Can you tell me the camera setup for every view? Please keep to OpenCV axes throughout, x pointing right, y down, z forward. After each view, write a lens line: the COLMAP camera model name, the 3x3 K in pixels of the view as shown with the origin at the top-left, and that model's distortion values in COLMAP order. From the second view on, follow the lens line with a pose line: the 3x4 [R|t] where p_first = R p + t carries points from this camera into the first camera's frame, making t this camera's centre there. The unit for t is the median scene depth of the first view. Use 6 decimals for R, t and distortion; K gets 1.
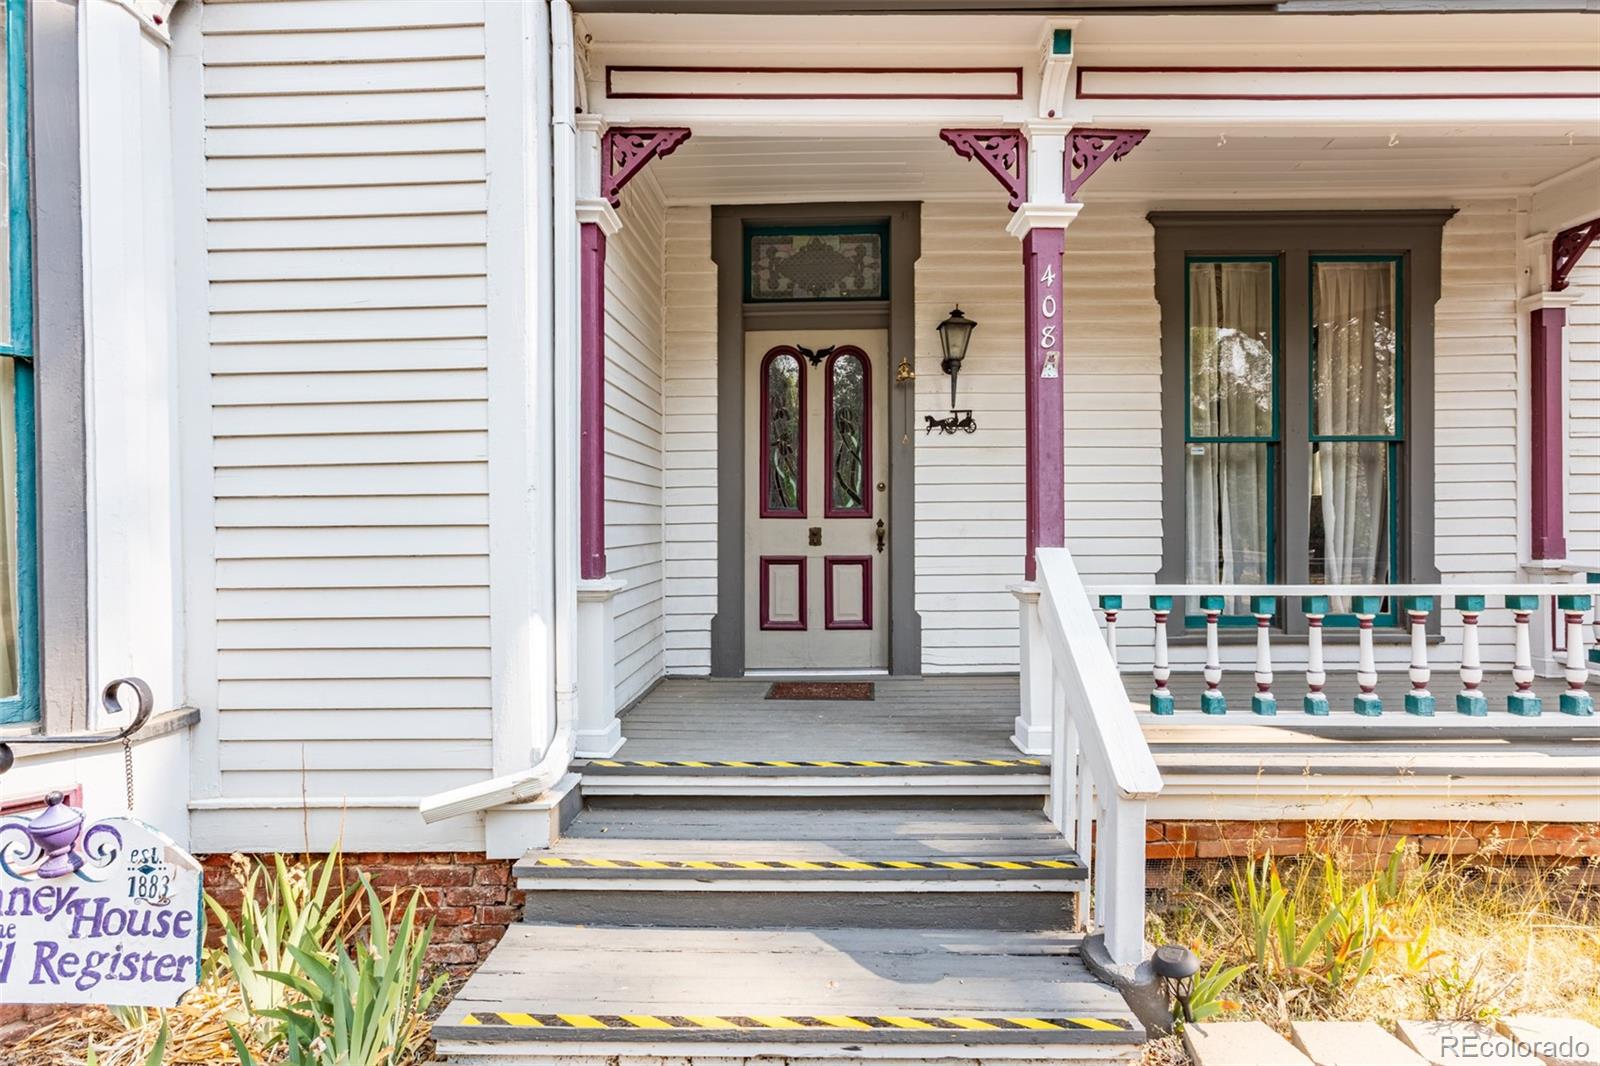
lens RADIAL K [[740.8, 0, 782.9], [0, 740.8, 531.8], [0, 0, 1]] dist [0.005800, 0.006442]
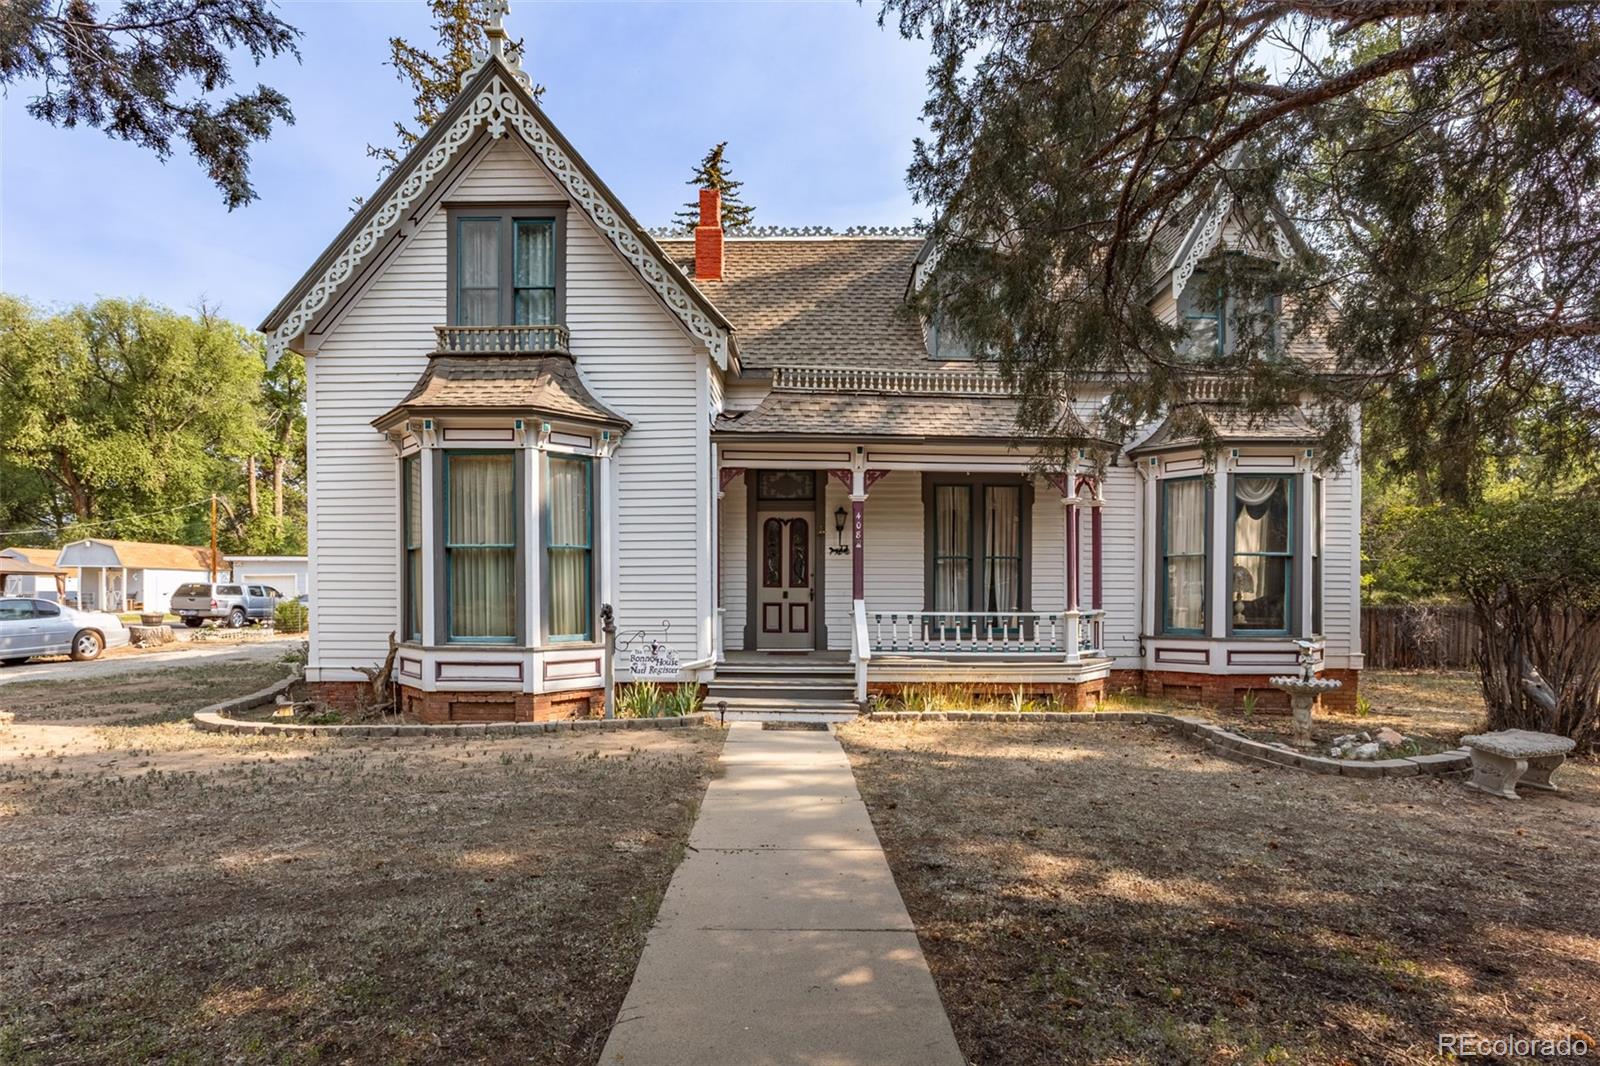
lens RADIAL K [[740.8, 0, 737.7], [0, 740.8, 588.6], [0, 0, 1]] dist [0.005800, 0.006442]
pose [[0.999881, 0.006485, -0.013971, -0.082696], [-0.006448, 0.999975, 0.002745, -0.020312], [0.013989, -0.002655, 0.999899, -1.498344]]
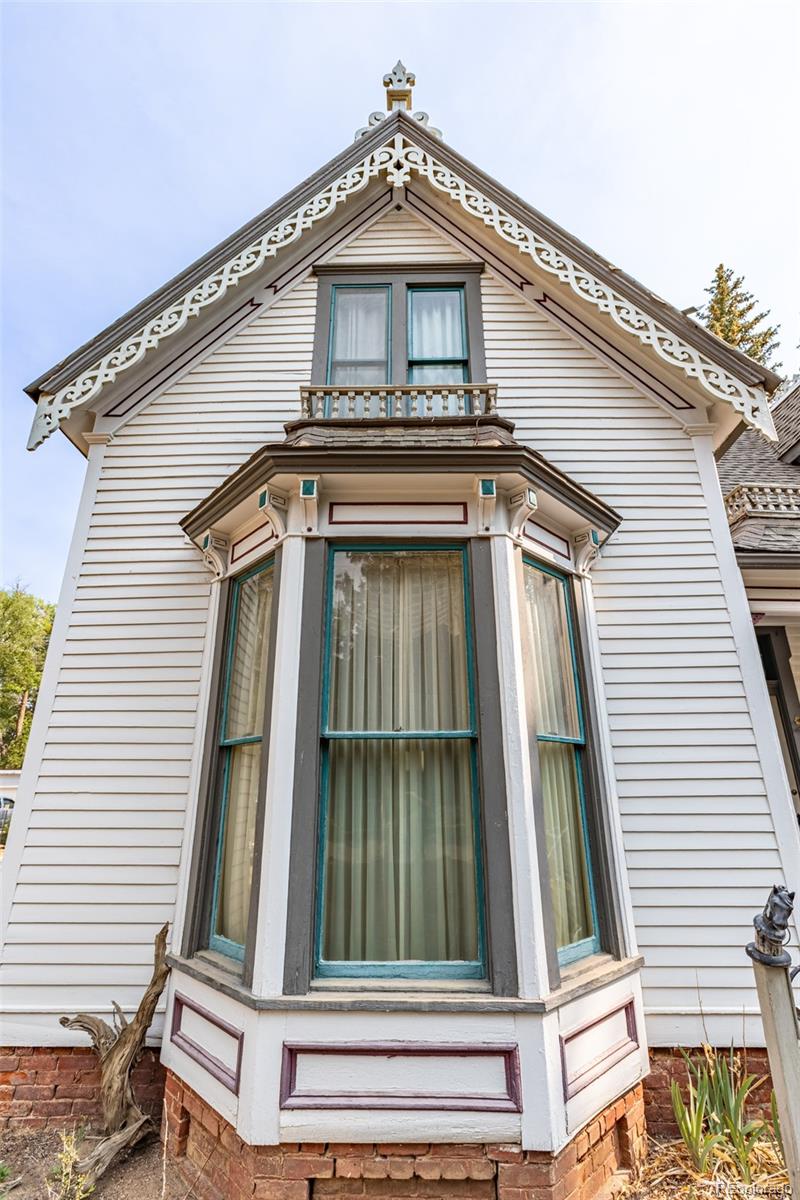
lens RADIAL K [[555.6, 0, 396.5], [0, 555.6, 588.1], [0, 0, 1]] dist [0.005800, 0.006442]
pose [[0.999988, 0.004646, -0.001753, -0.769157], [-0.004965, 0.937786, -0.347177, -0.052284], [0.000031, 0.347182, 0.937798, -0.286494]]
